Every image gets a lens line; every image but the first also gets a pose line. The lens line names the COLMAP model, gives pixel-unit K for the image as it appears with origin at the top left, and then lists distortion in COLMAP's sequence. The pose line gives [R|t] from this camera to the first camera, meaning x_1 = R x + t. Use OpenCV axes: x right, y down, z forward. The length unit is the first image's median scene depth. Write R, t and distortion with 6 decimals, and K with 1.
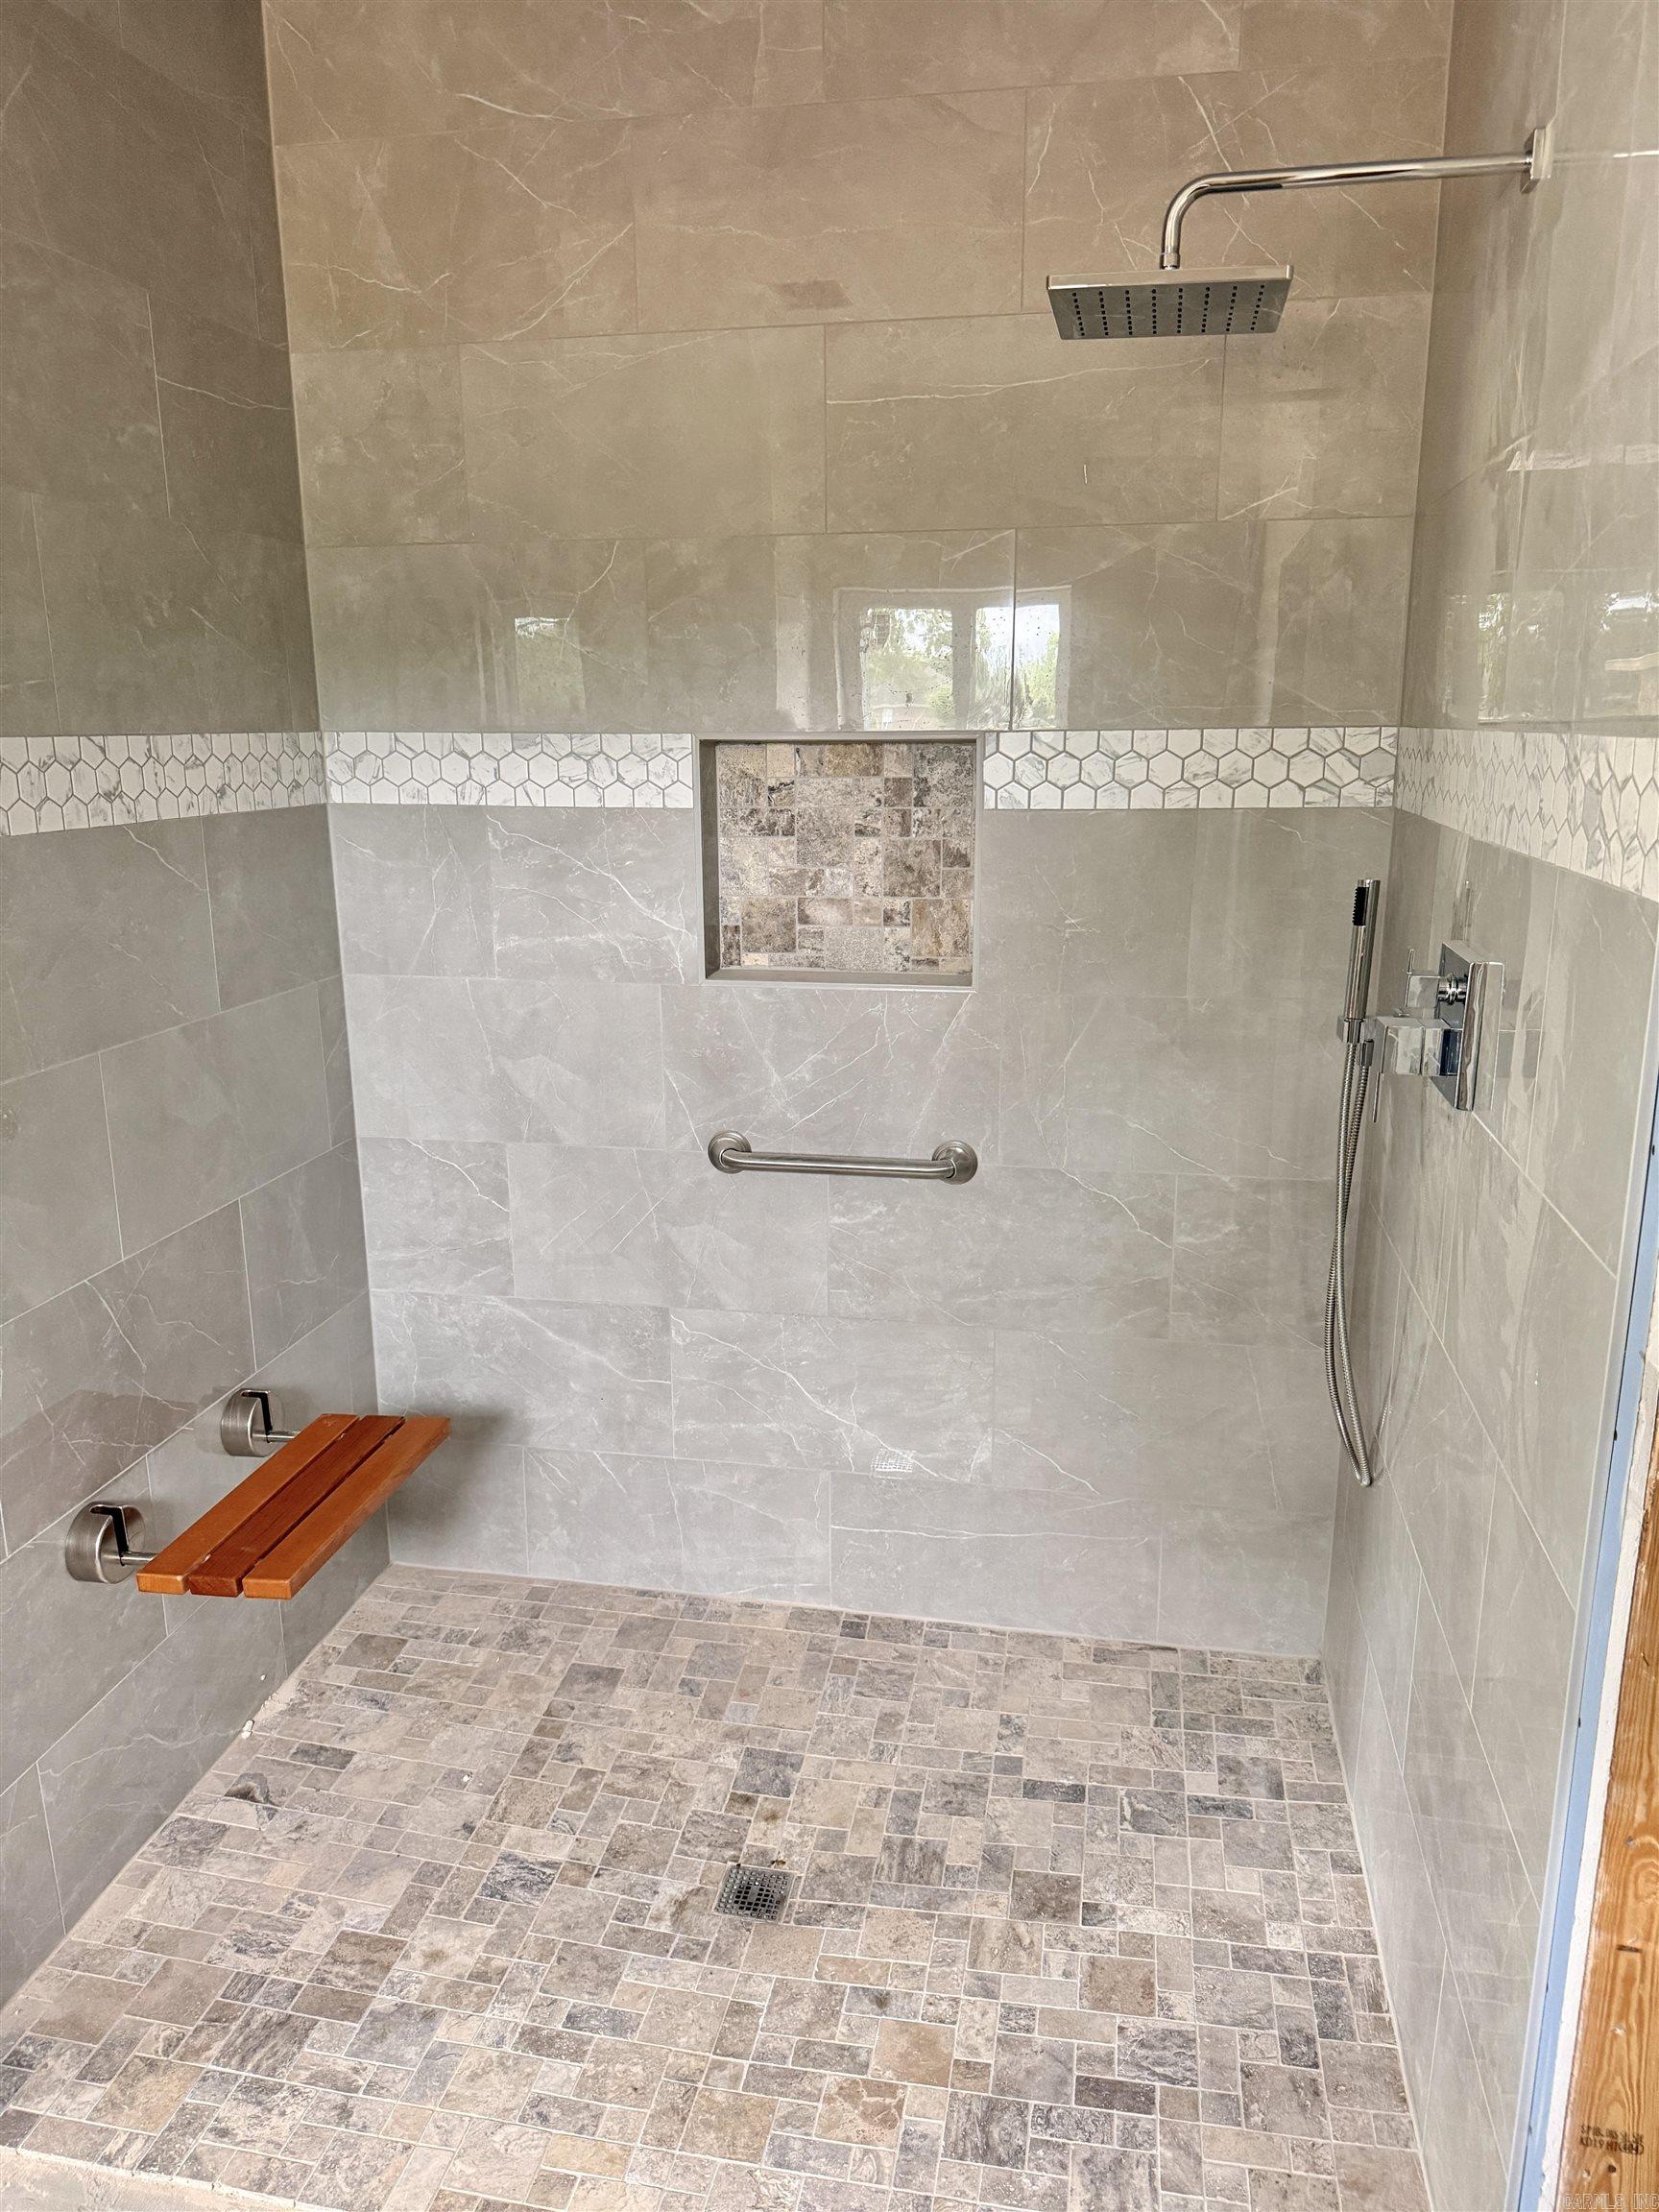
lens RADIAL K [[1561.4, 0, 829.5], [0, 1561.4, 1106.0], [0, 0, 1]] dist [0.082492, -0.079186]
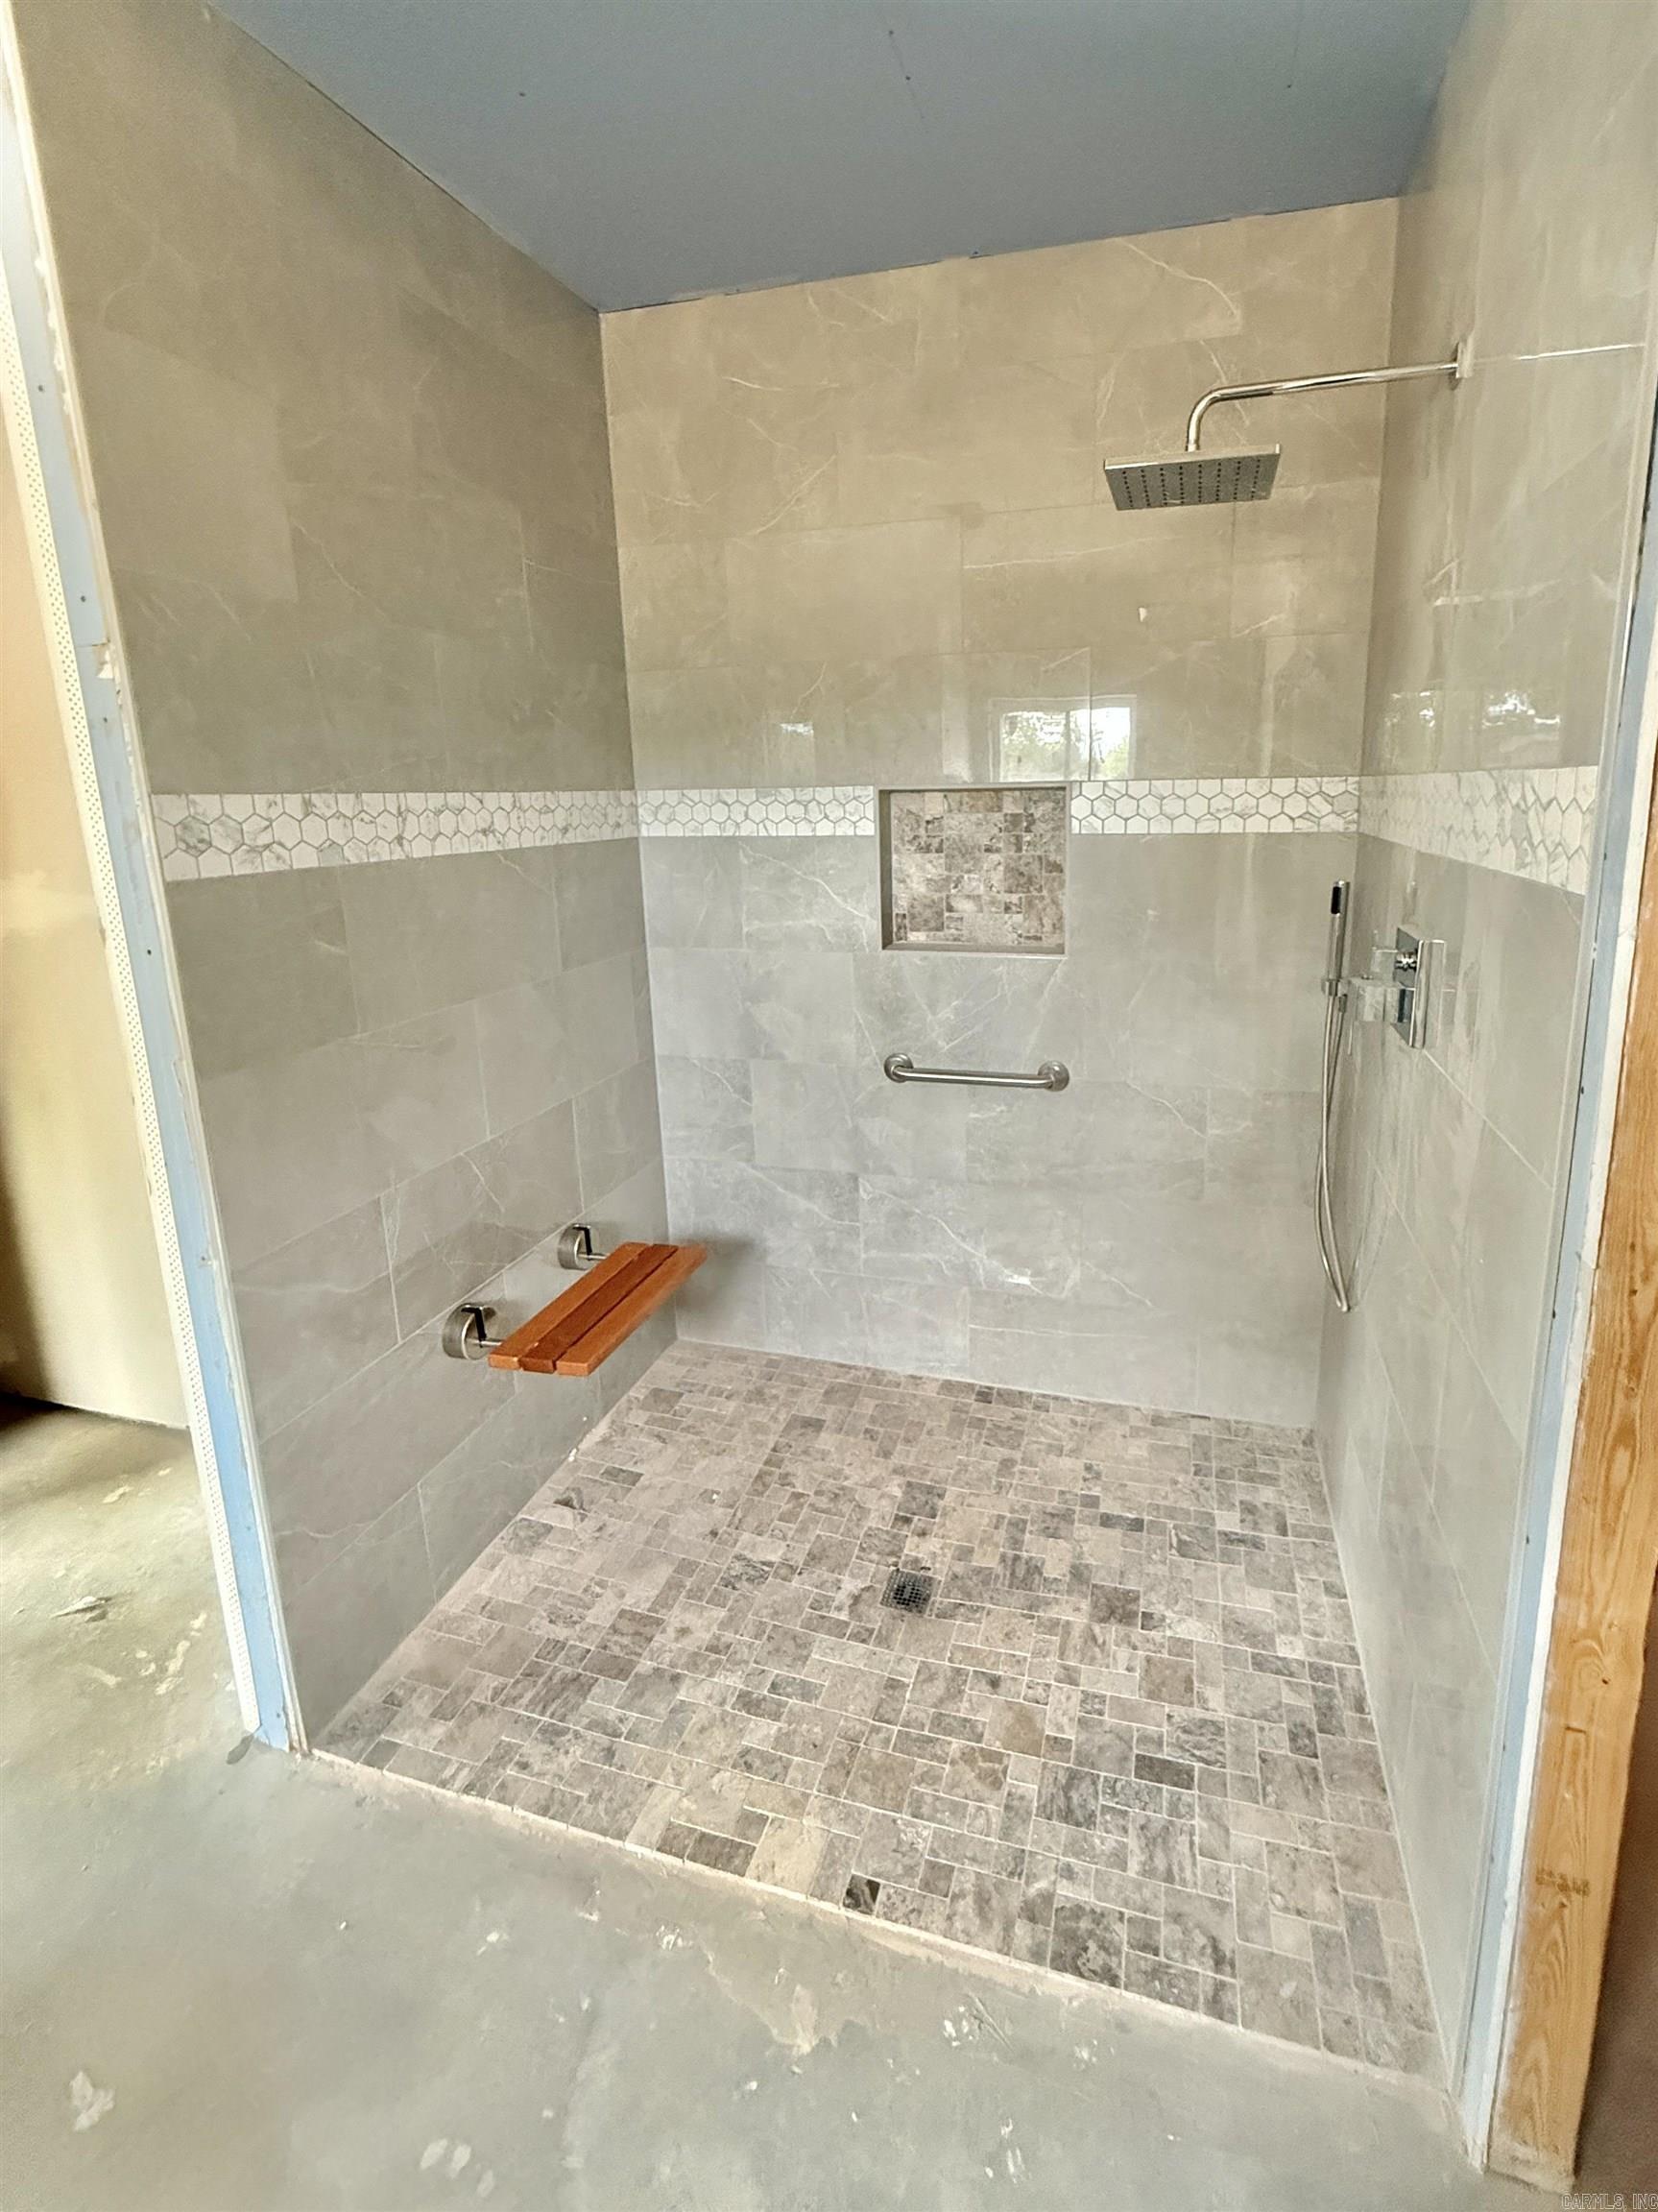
lens RADIAL K [[1233.3, 0, 835.1], [0, 1233.3, 1001.3], [0, 0, 1]] dist [0.003285, 0.001661]
pose [[0.997272, 0.000505, -0.073813, -0.033004], [-0.003640, 0.999096, -0.042344, 0.014486], [0.073725, 0.042497, 0.996373, -0.139474]]
